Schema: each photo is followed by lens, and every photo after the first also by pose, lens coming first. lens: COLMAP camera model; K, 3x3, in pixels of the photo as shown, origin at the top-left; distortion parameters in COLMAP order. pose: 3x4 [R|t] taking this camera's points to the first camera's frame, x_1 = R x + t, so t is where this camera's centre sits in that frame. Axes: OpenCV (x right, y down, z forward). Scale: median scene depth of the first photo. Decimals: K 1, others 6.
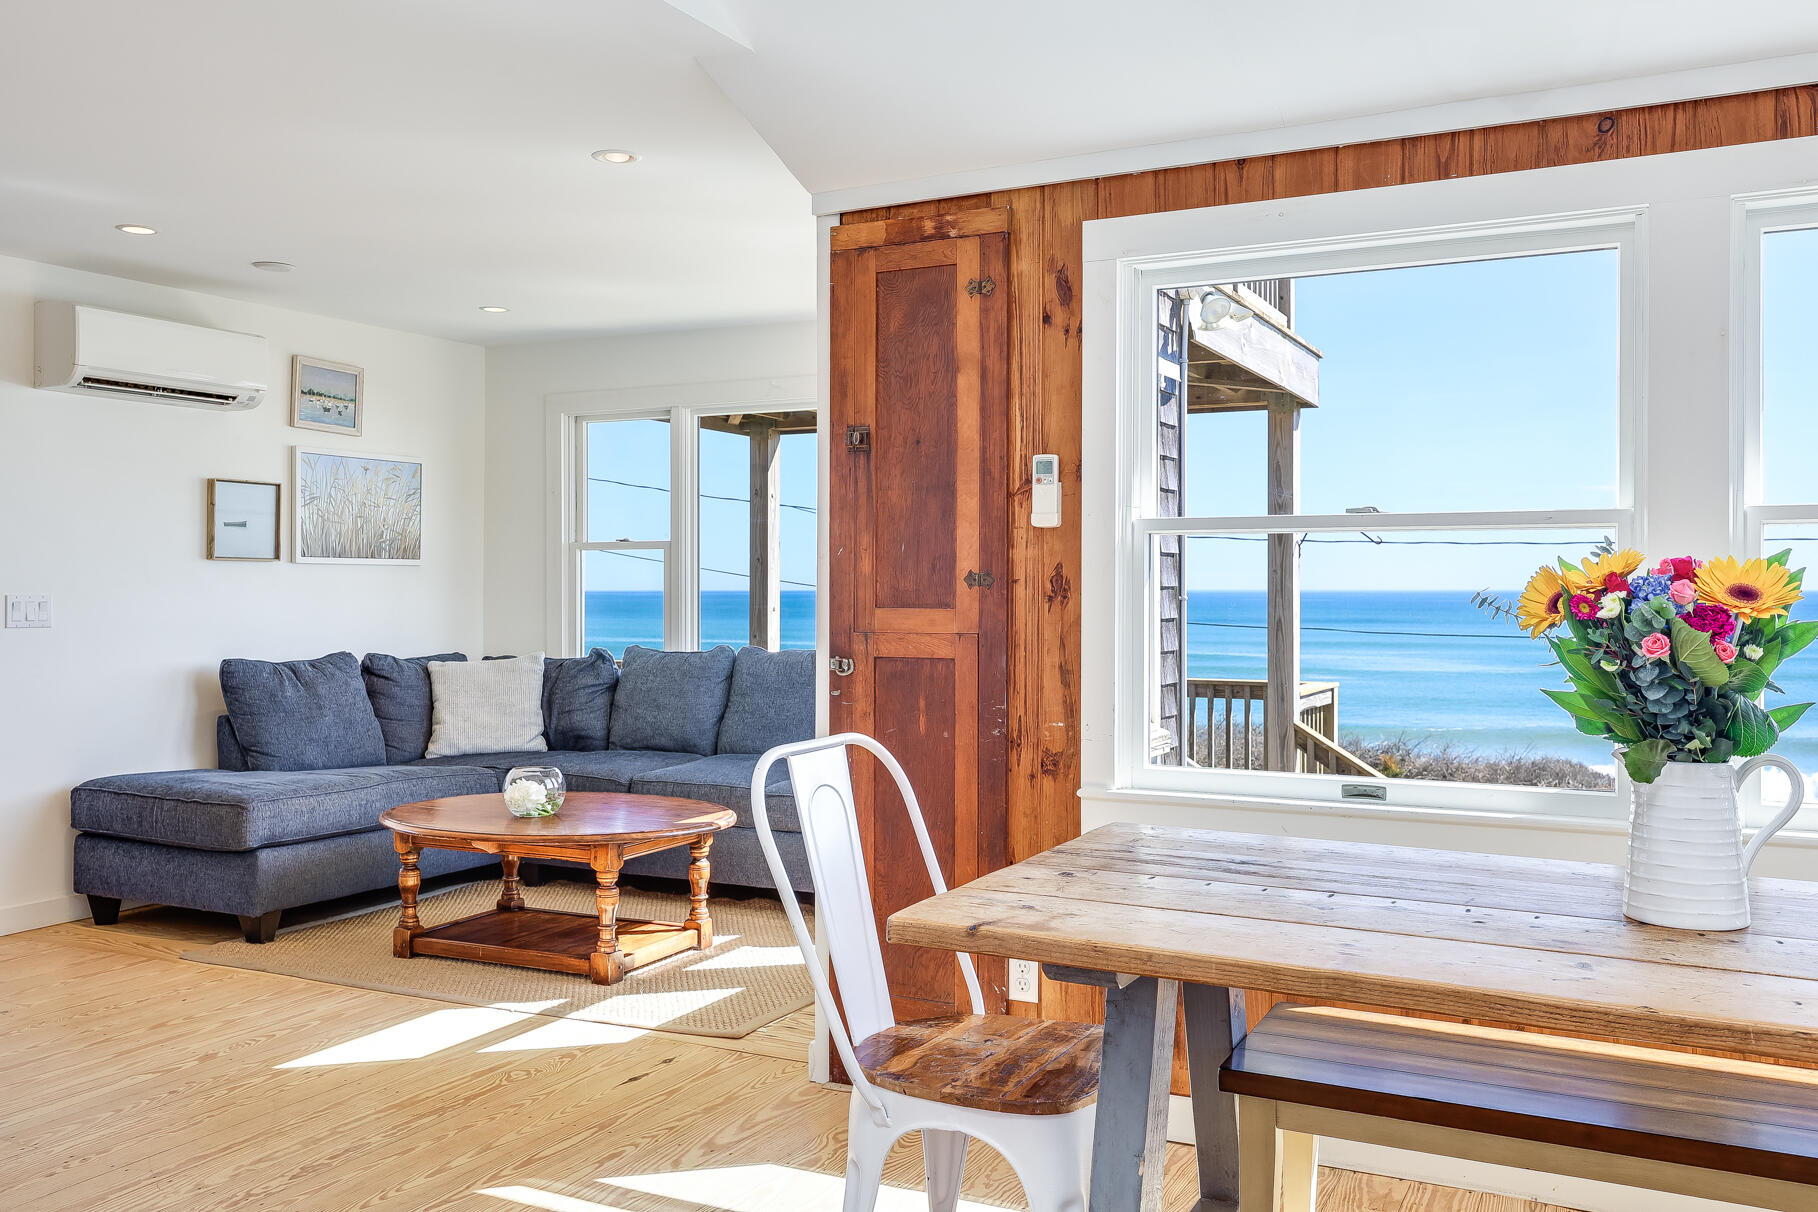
lens RADIAL K [[1516.0, 0, 917.3], [0, 1516.0, 584.9], [0, 0, 1]] dist [0.010925, 0.003578]
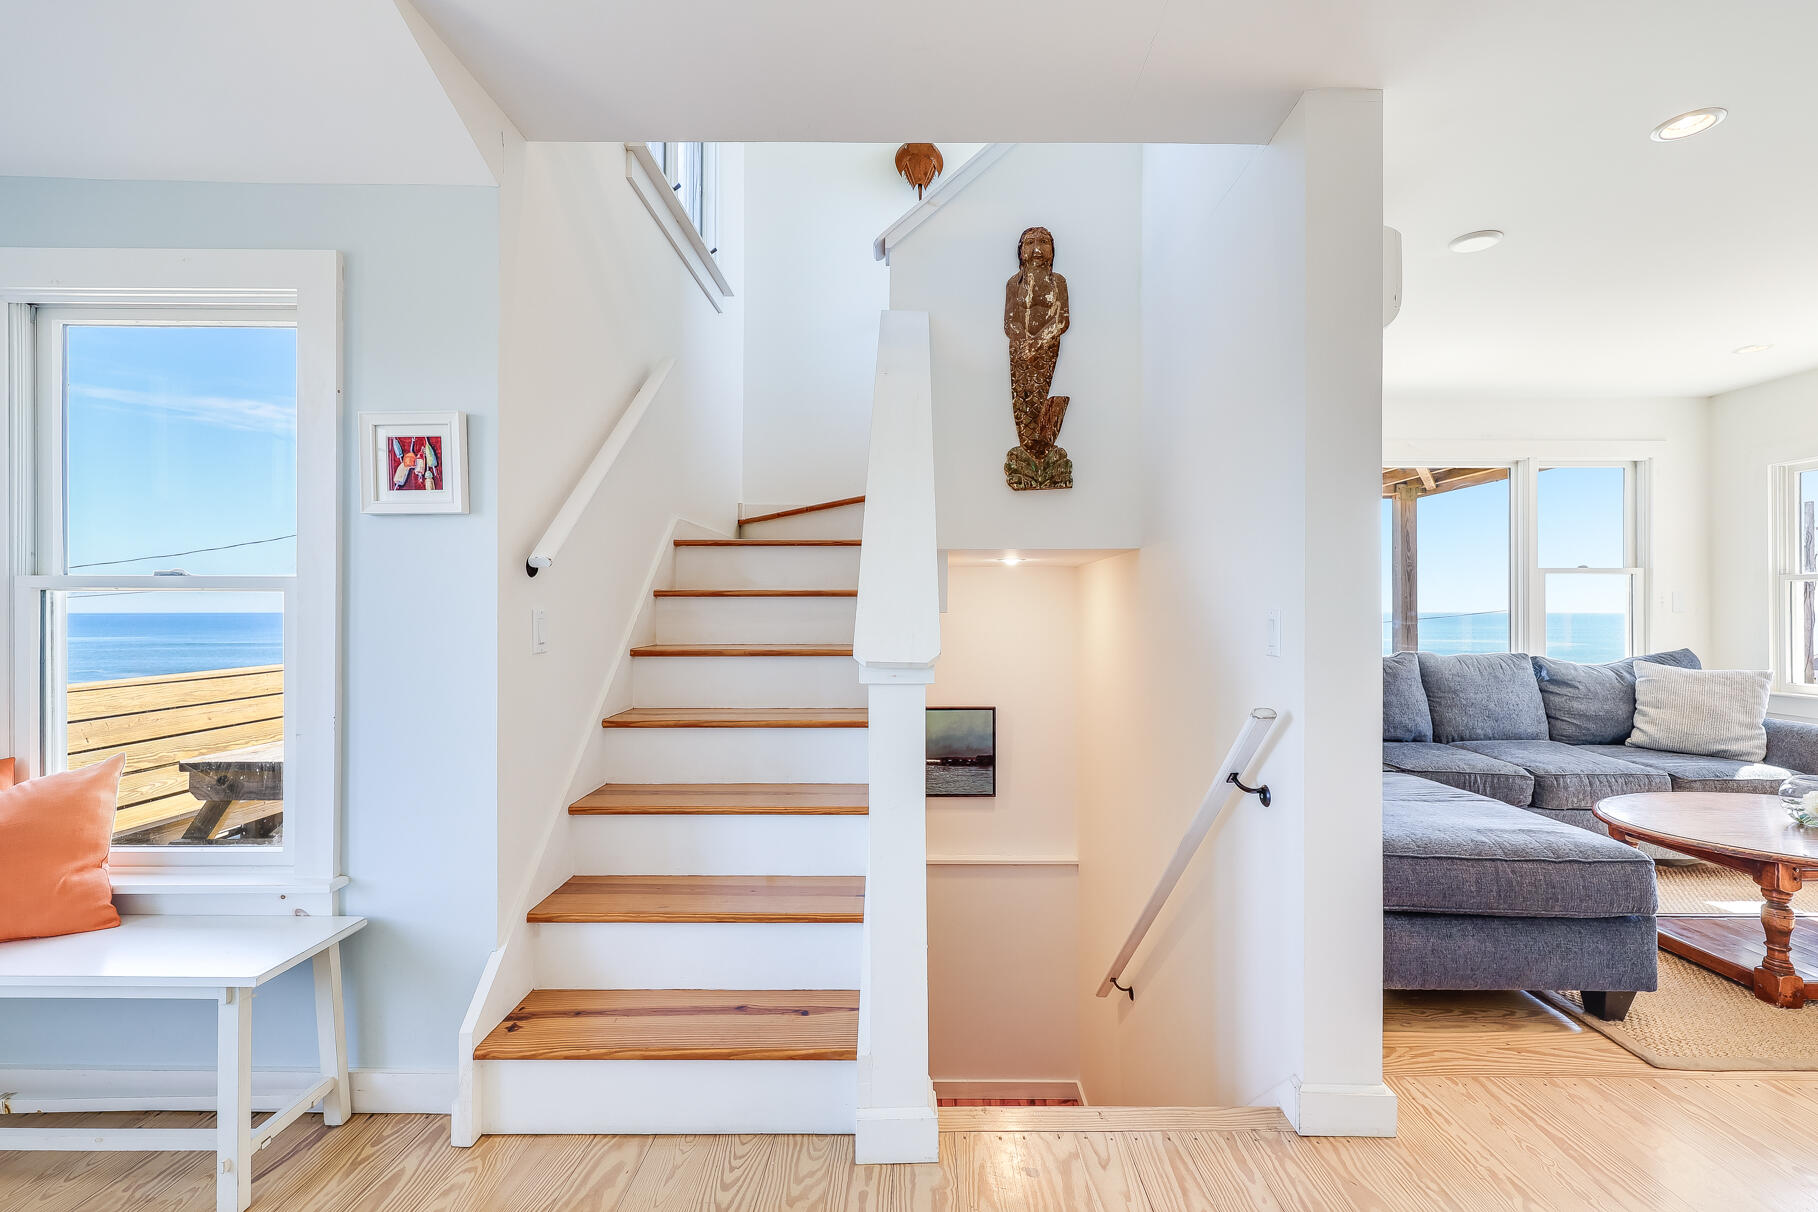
lens RADIAL K [[771.9, 0, 917.5], [0, 771.9, 605.4], [0, 0, 1]] dist [0.013832, 0.000402]
pose [[0.894373, 0.003300, 0.447311, -1.454156], [-0.001127, 0.999986, -0.005124, 0.010150], [-0.447321, 0.004078, 0.894364, 1.153296]]
